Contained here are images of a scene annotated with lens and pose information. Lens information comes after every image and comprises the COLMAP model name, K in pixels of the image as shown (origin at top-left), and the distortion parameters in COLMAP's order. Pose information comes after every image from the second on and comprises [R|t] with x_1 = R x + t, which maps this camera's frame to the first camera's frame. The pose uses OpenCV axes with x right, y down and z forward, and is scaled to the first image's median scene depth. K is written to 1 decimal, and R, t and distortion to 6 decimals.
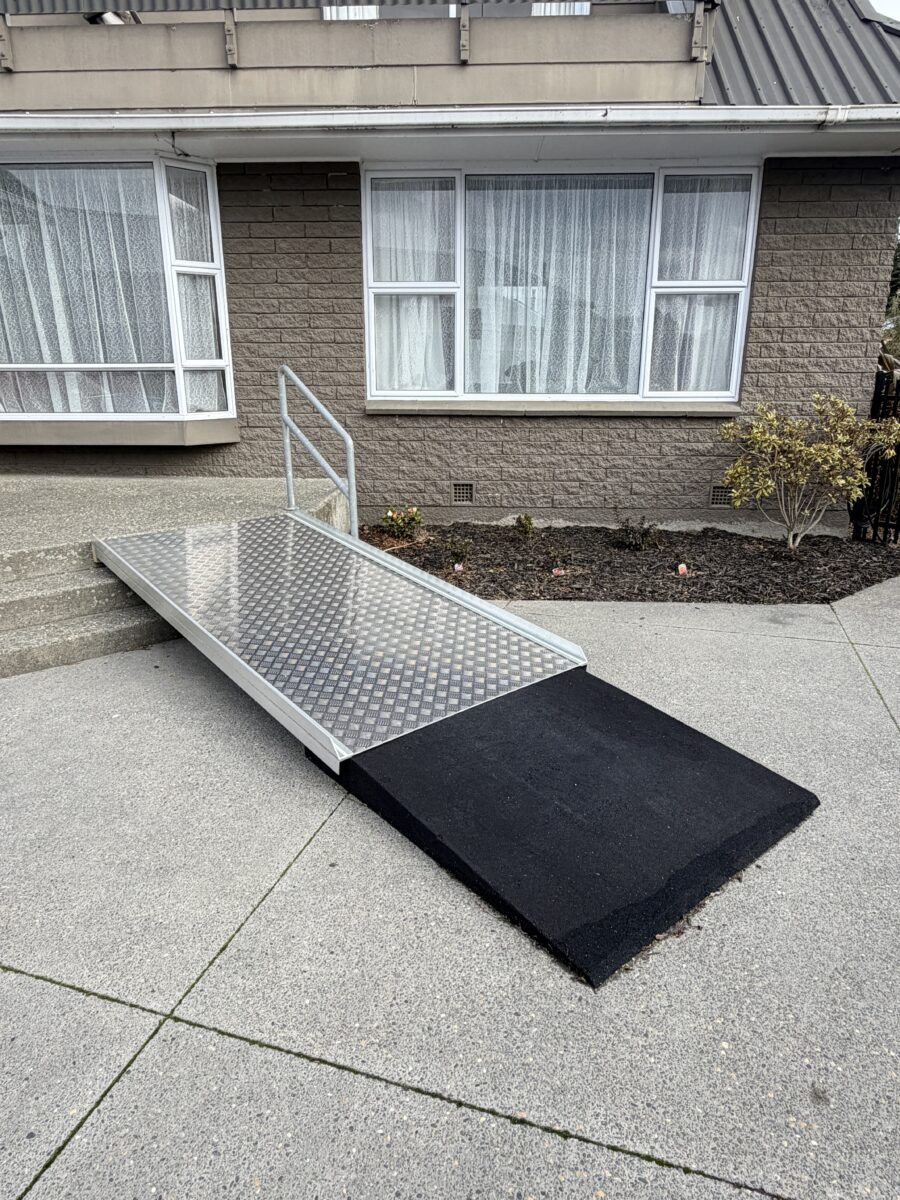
lens RADIAL K [[741.2, 0, 447.7], [0, 741.2, 596.0], [0, 0, 1]] dist [-0.001443, -0.000122]
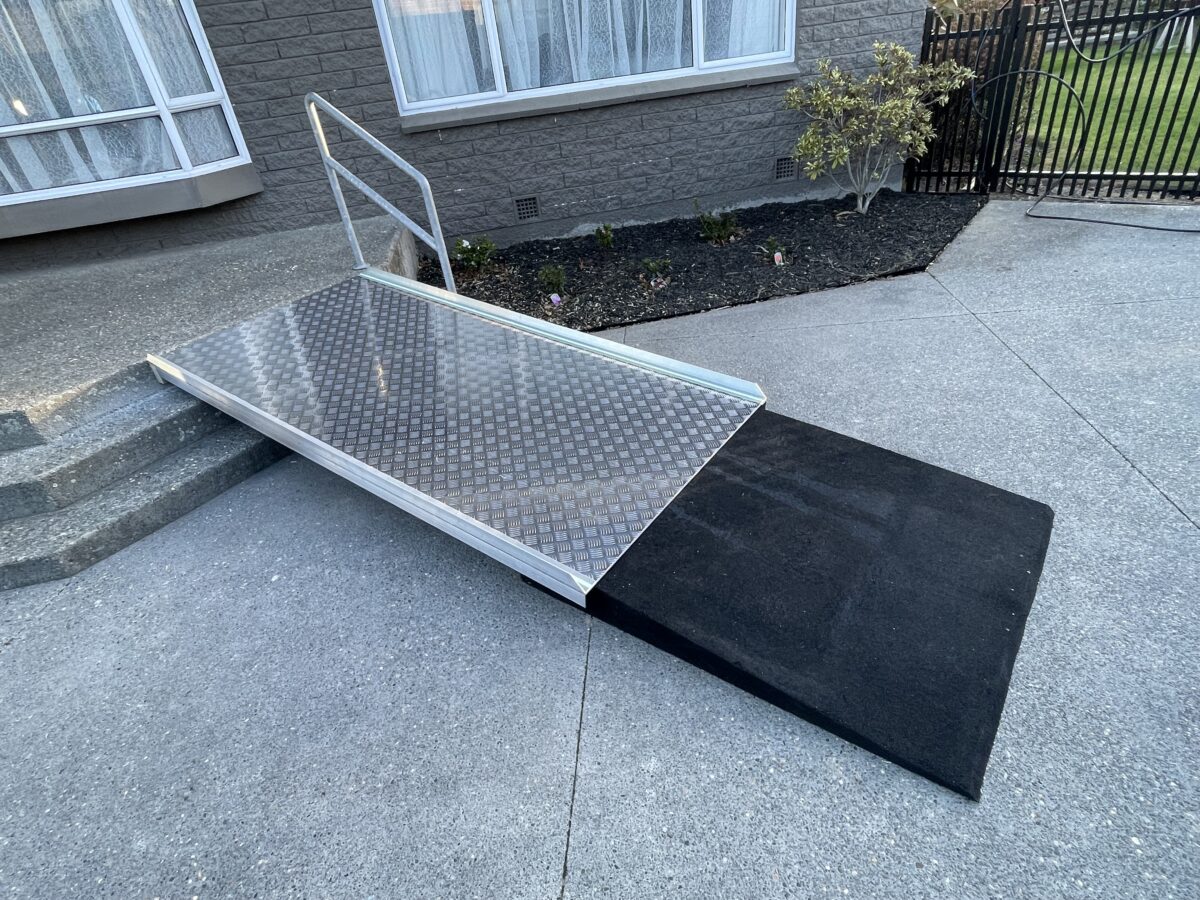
lens RADIAL K [[669.1, 0, 597.4], [0, 669.1, 455.0], [0, 0, 1]] dist [-0.013275, 0.005545]
pose [[0.965734, -0.218998, 0.139277, -0.084742], [0.175586, 0.946496, 0.270767, -0.061419], [-0.191123, -0.237033, 0.952516, 0.116065]]
